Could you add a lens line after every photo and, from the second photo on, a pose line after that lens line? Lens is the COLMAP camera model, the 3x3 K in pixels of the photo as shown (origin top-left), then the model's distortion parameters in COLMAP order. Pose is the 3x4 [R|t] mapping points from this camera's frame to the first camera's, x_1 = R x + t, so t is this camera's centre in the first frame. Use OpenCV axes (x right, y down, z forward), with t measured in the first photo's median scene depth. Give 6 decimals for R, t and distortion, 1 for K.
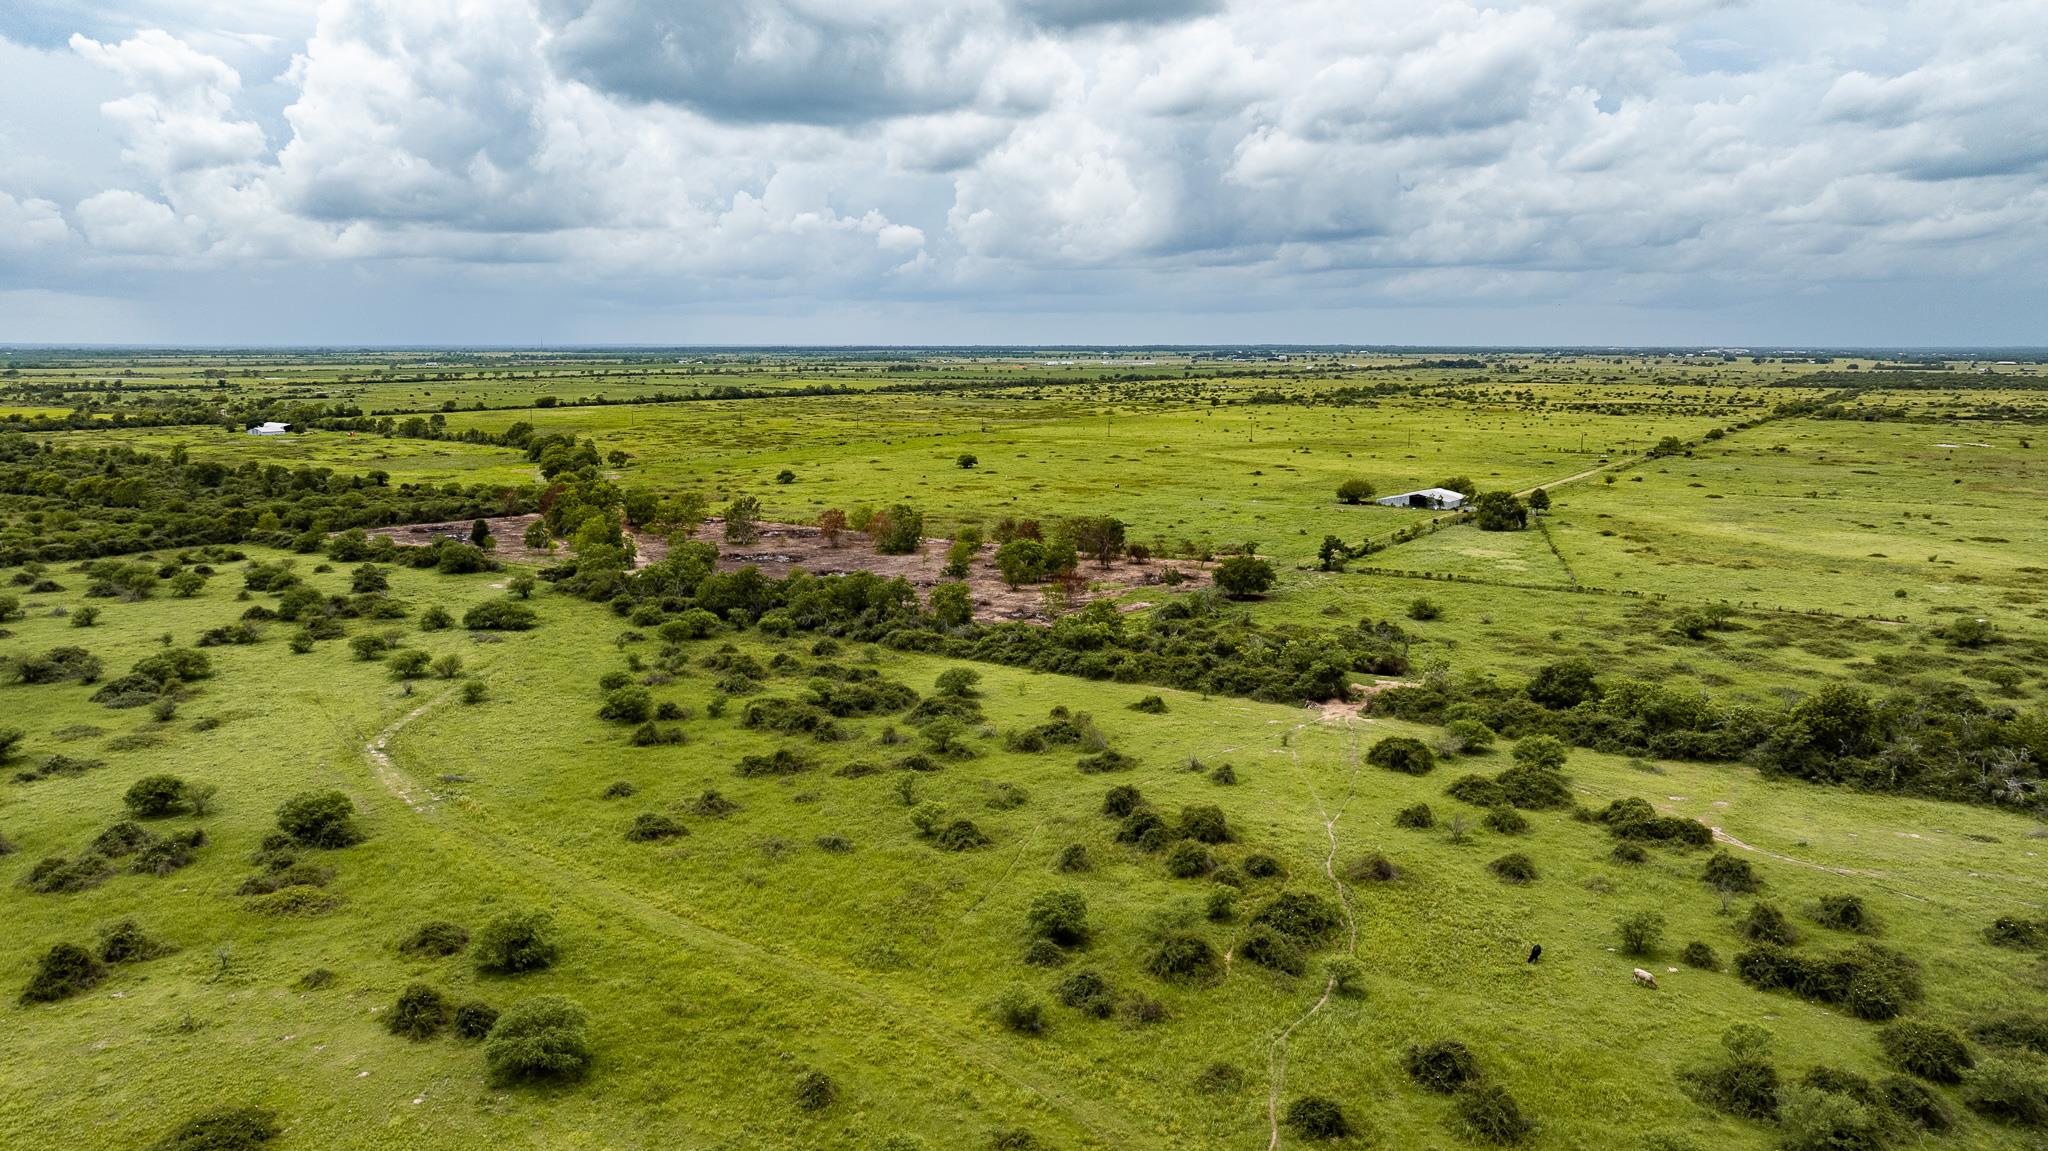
lens RADIAL K [[1432.3, 0, 1026.3], [0, 1432.3, 575.5], [0, 0, 1]] dist [-0.008388, -0.001797]
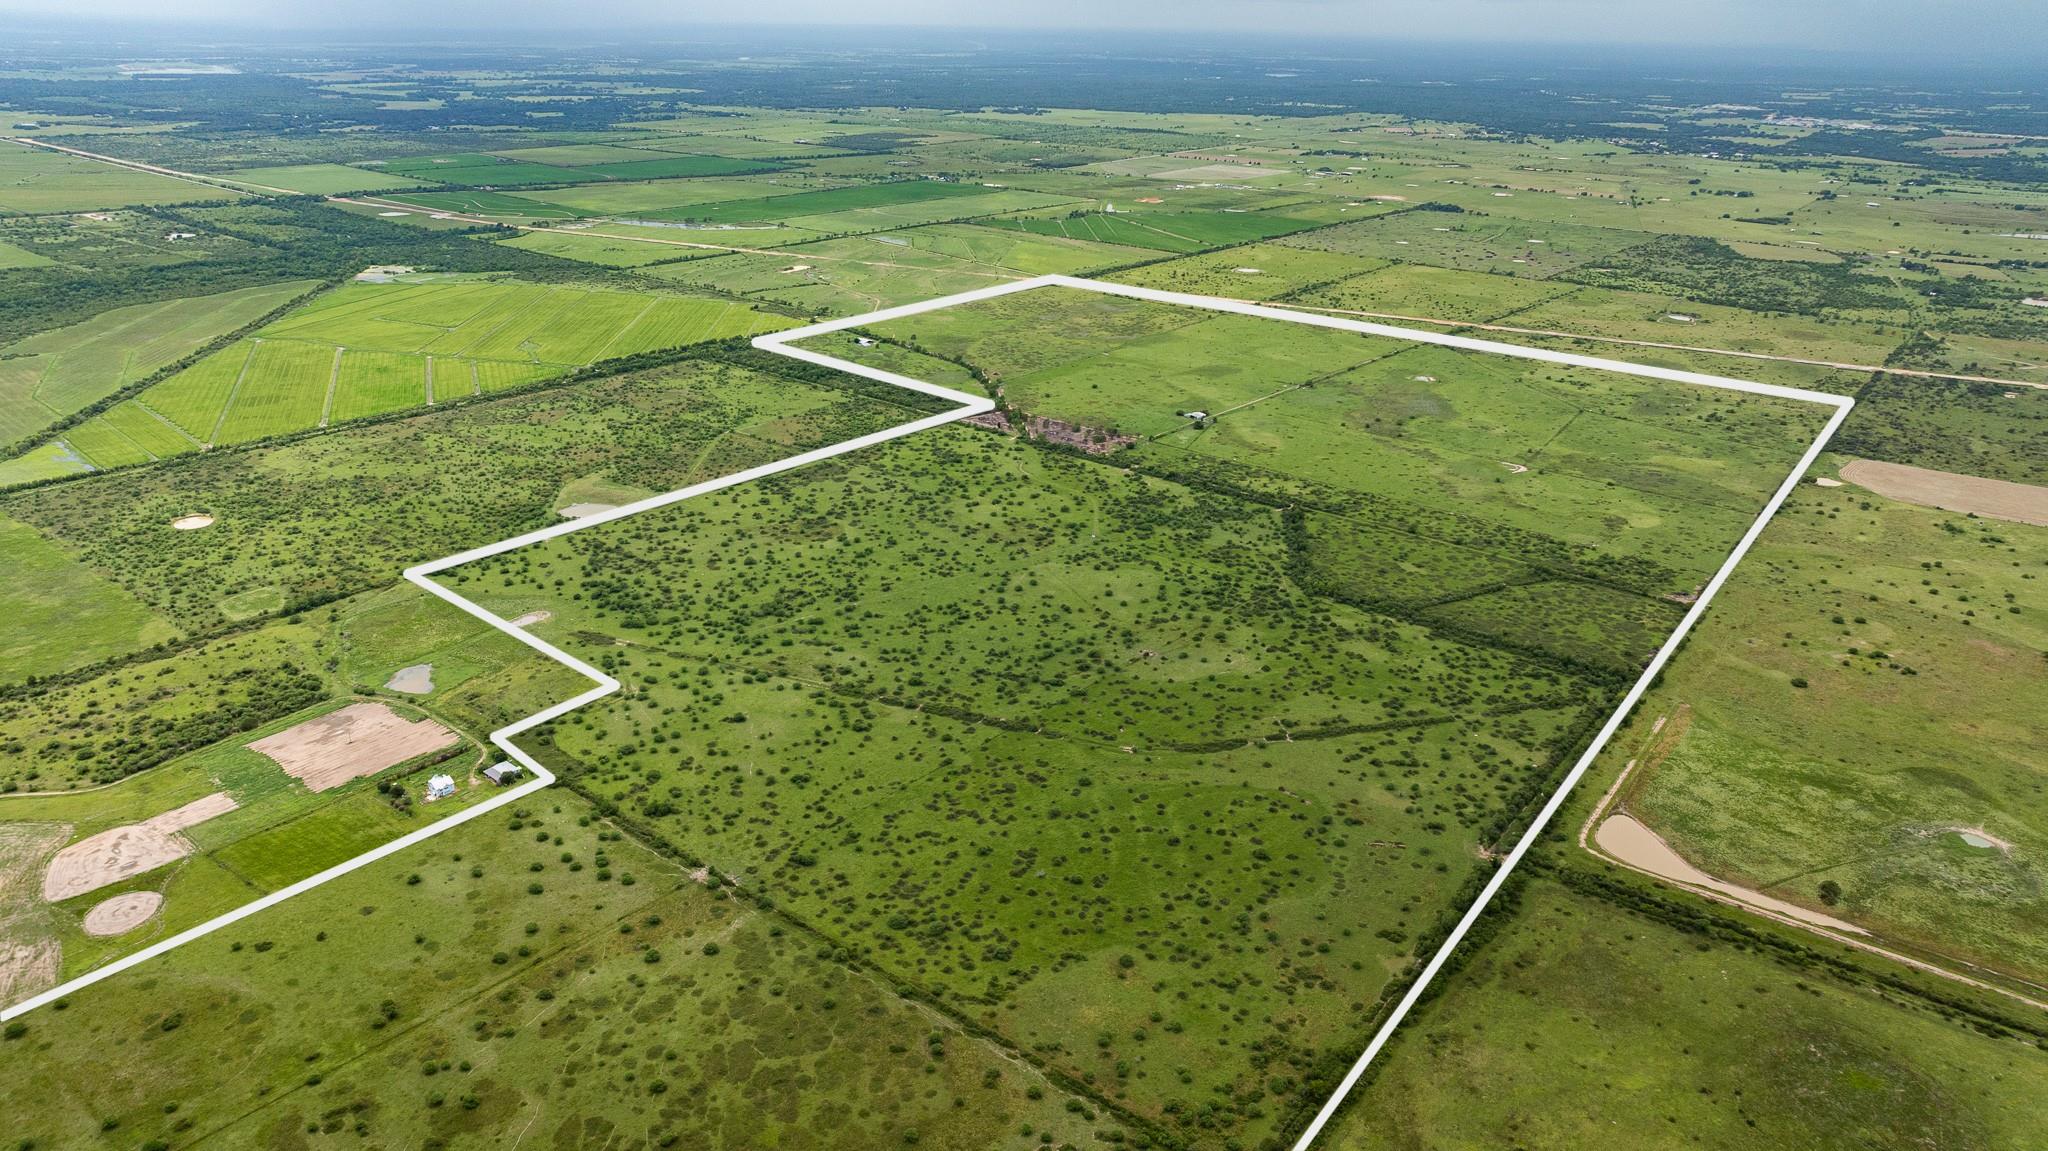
lens RADIAL K [[1432.3, 0, 1023.6], [0, 1432.3, 575.5], [0, 0, 1]] dist [-0.008388, -0.001797]
pose [[0.992092, 0.057567, -0.111529, 0.168581], [-0.032500, 0.976130, 0.214741, -0.312220], [0.121229, -0.209418, 0.970282, -2.121944]]
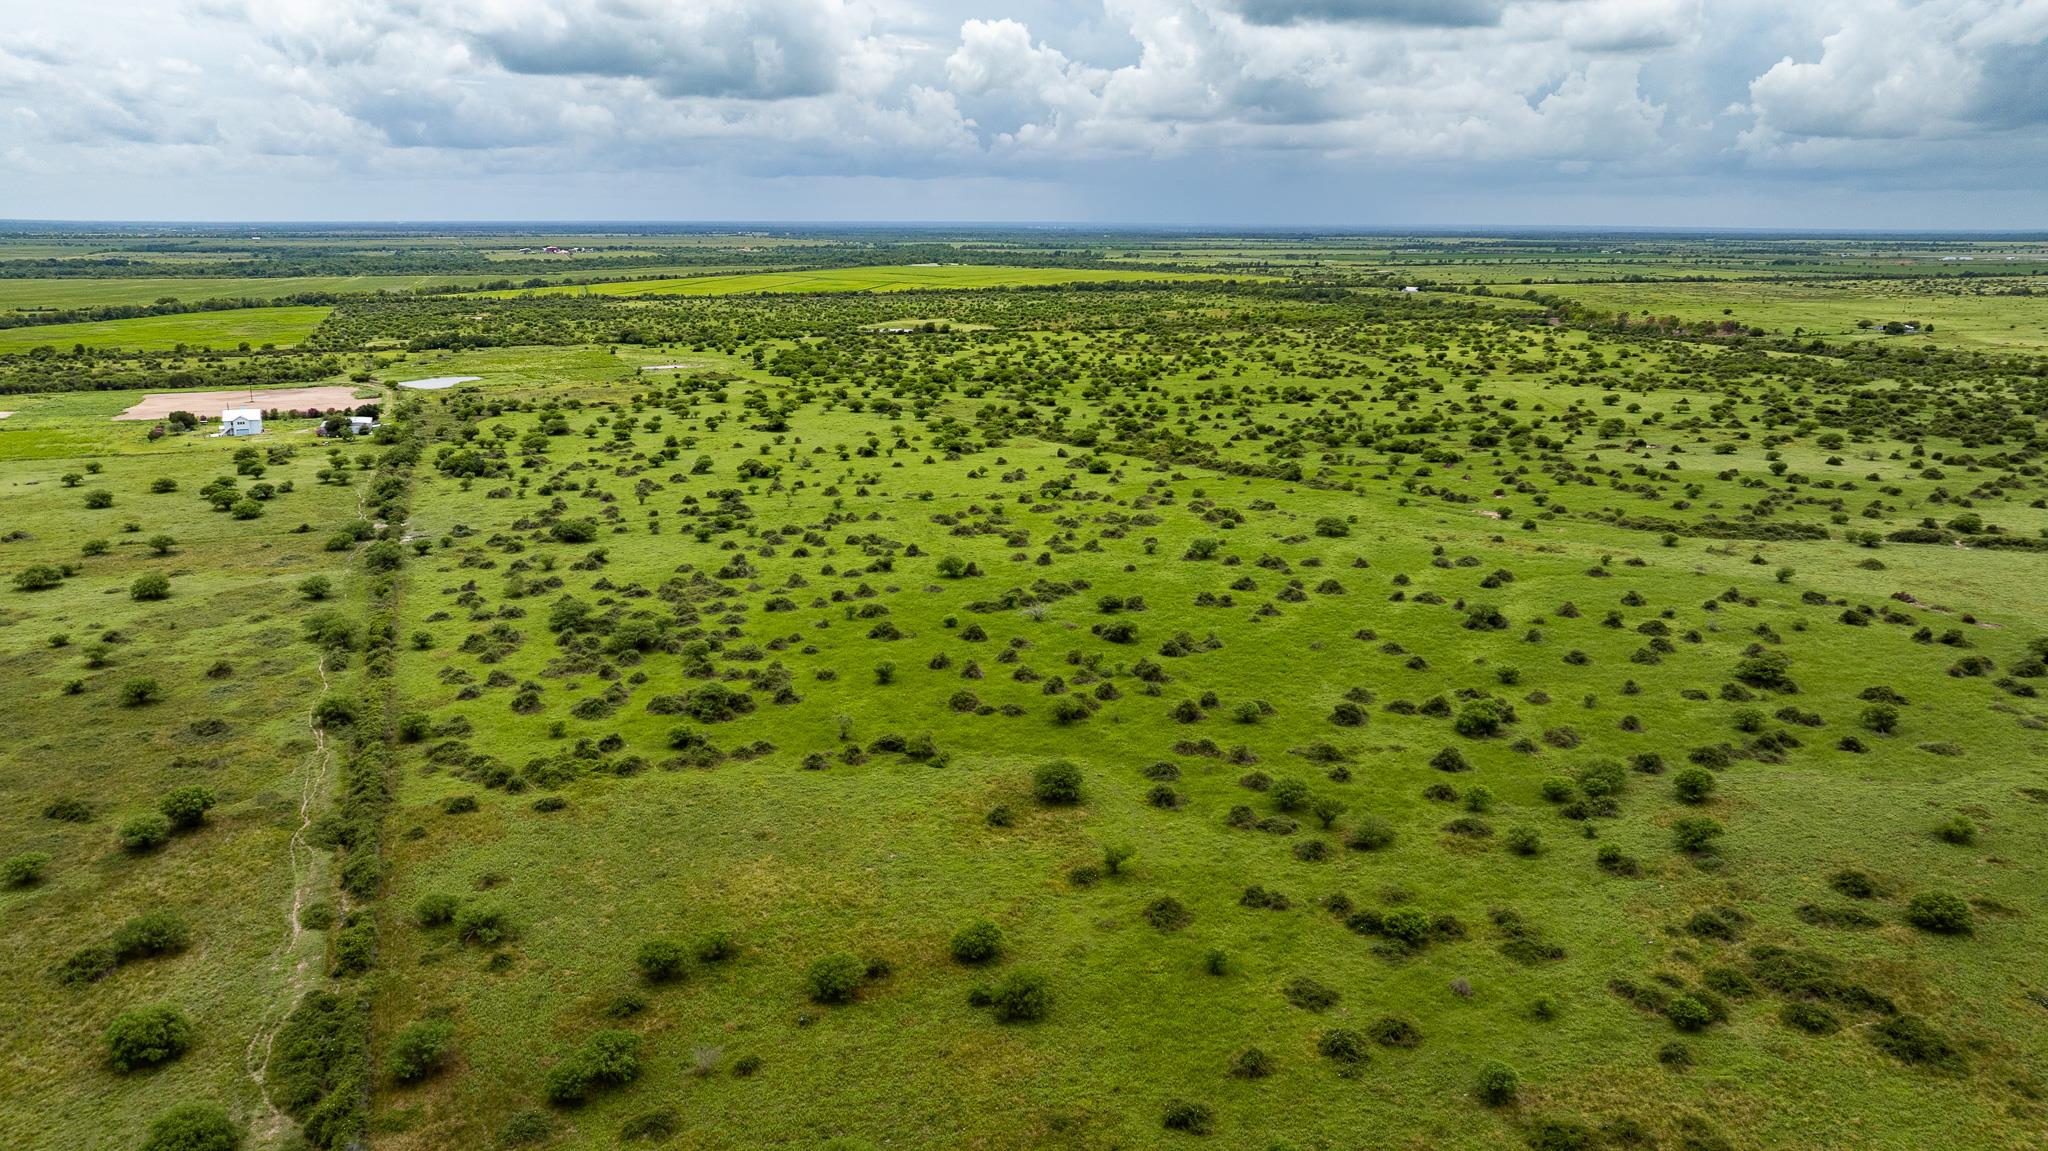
lens RADIAL K [[1432.3, 0, 1024.1], [0, 1432.3, 575.3], [0, 0, 1]] dist [-0.008388, -0.001797]
pose [[0.820850, 0.141281, -0.553394, 0.298322], [-0.095261, 0.989217, 0.111244, 0.160598], [0.563143, -0.038598, 0.825458, -1.309196]]
